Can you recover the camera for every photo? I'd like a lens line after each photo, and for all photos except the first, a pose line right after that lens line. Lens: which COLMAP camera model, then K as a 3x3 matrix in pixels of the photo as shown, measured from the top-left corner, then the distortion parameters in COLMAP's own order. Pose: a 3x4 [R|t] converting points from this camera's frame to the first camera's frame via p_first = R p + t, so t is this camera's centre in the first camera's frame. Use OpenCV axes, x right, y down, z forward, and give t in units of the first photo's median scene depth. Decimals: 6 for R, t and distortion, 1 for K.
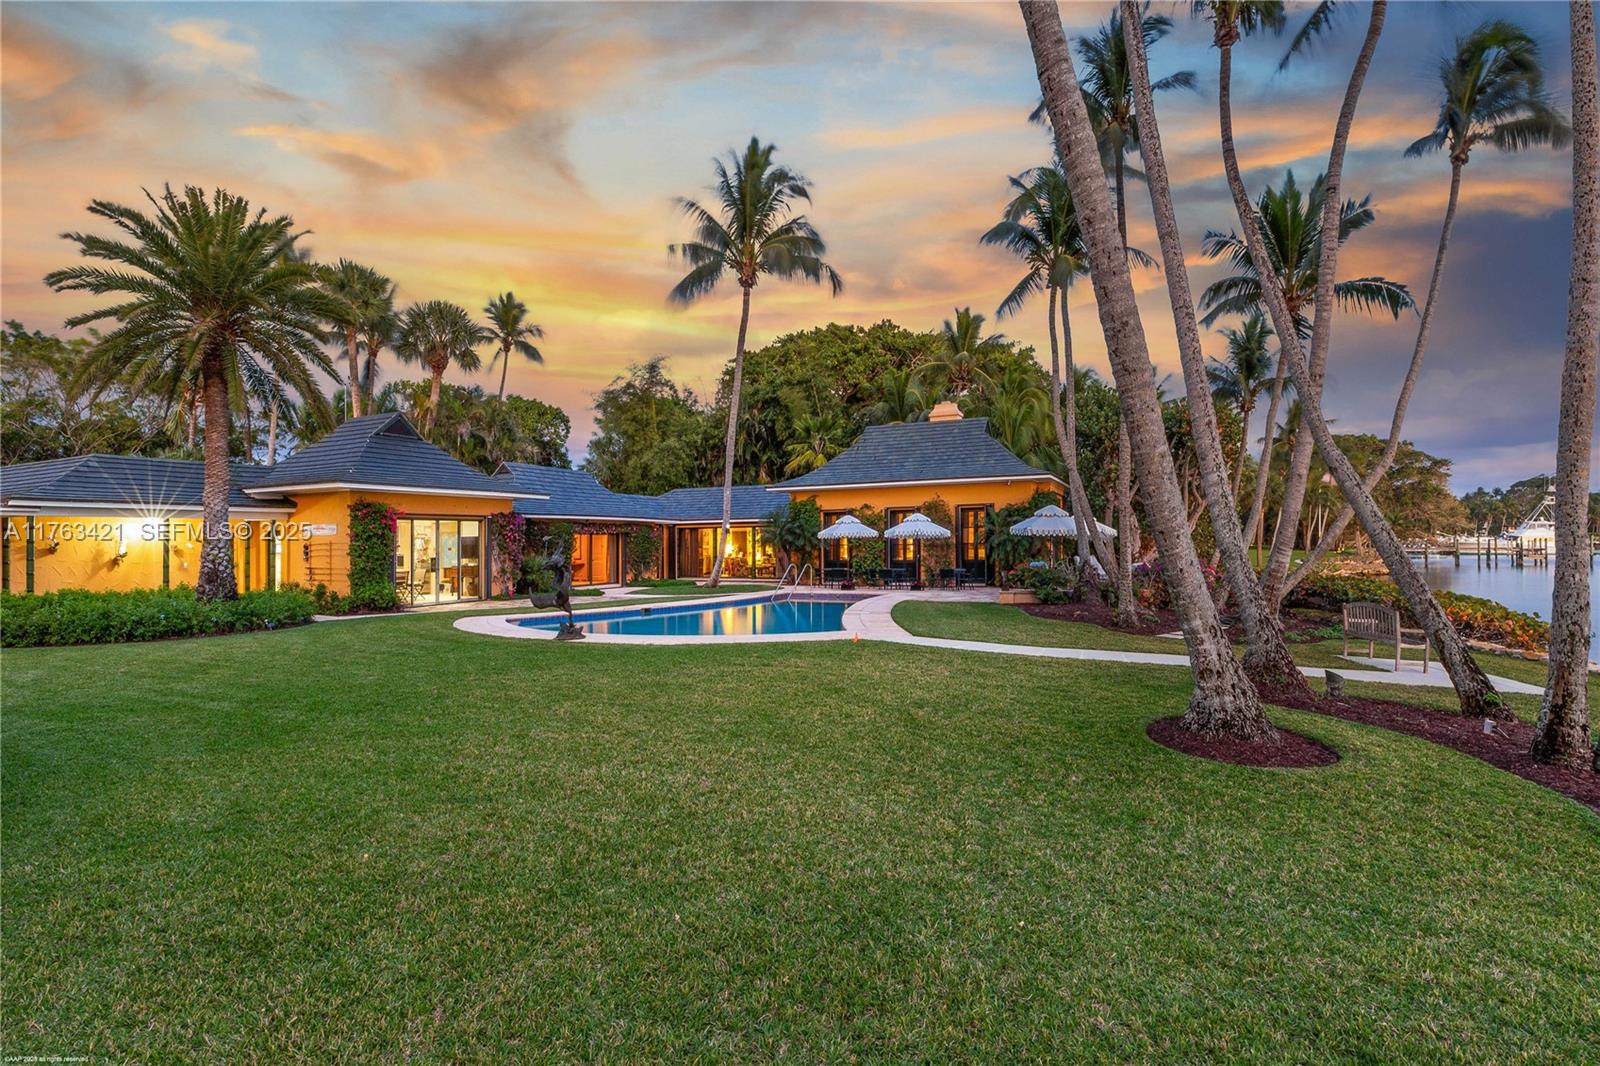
lens RADIAL K [[921.3, 0, 800.0], [0, 921.3, 533.0], [0, 0, 1]] dist [-0.000209, -0.000369]
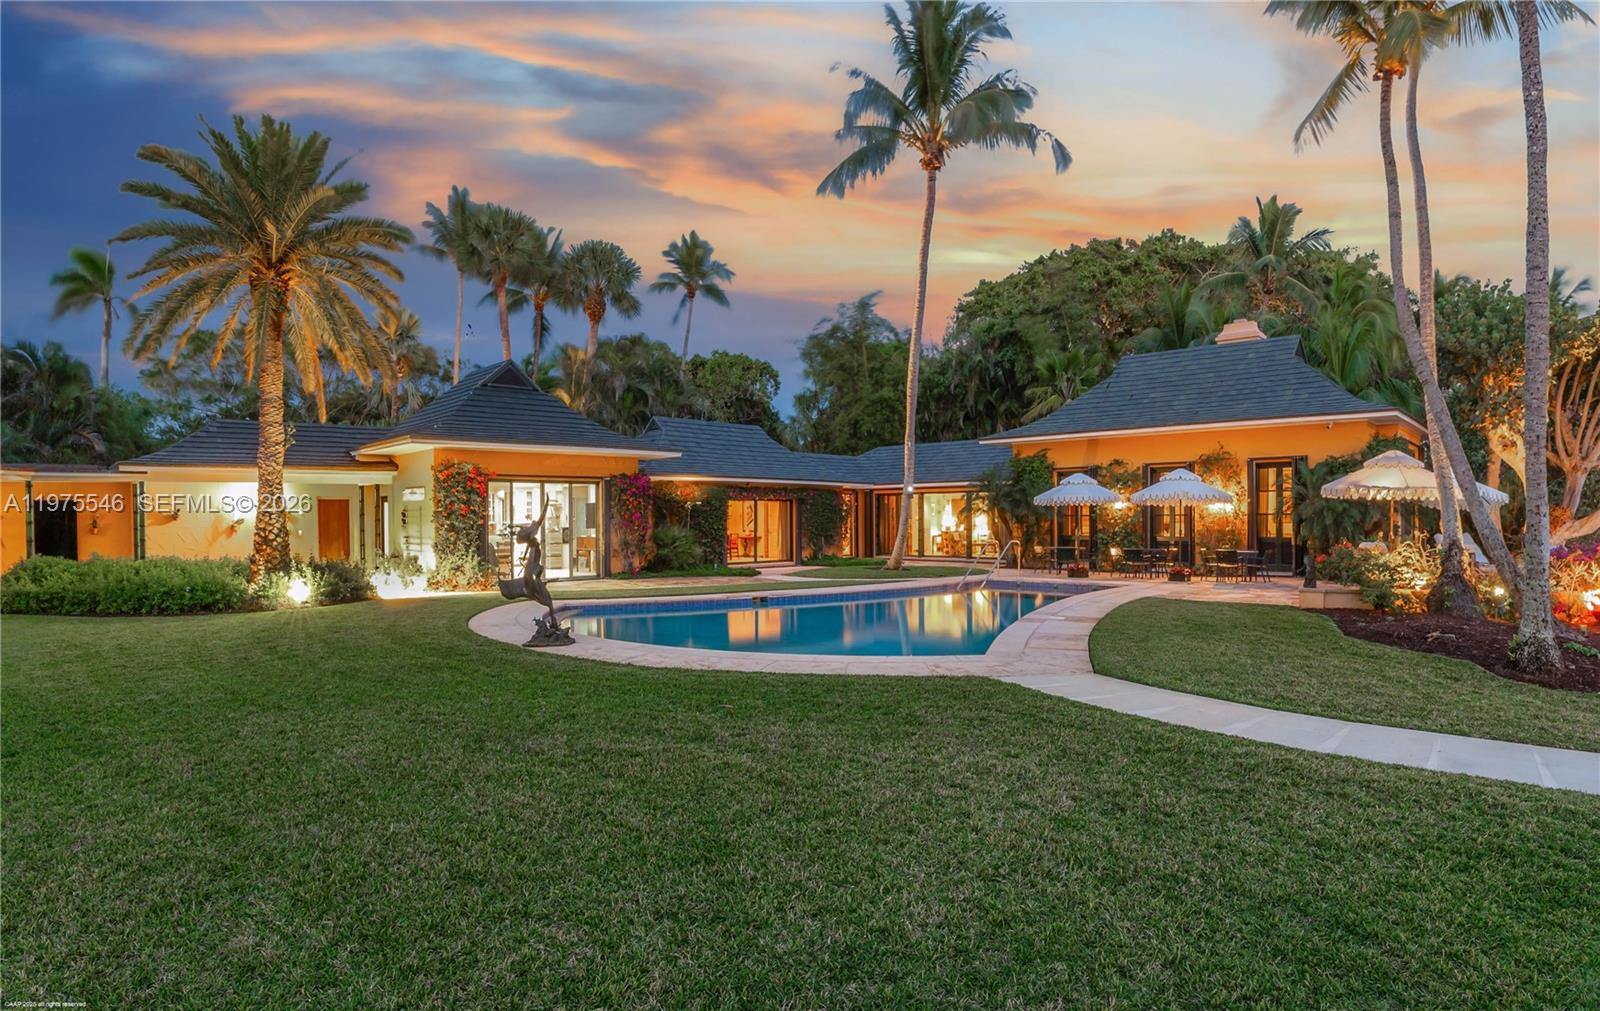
lens RADIAL K [[845.4, 0, 799.4], [0, 845.4, 541.8], [0, 0, 1]] dist [-0.109203, 0.021639]
pose [[0.924577, 0.013935, -0.380741, 0.091782], [0.000184, 0.999314, 0.037022, 0.009436], [0.380996, -0.034300, 0.923940, 0.295757]]
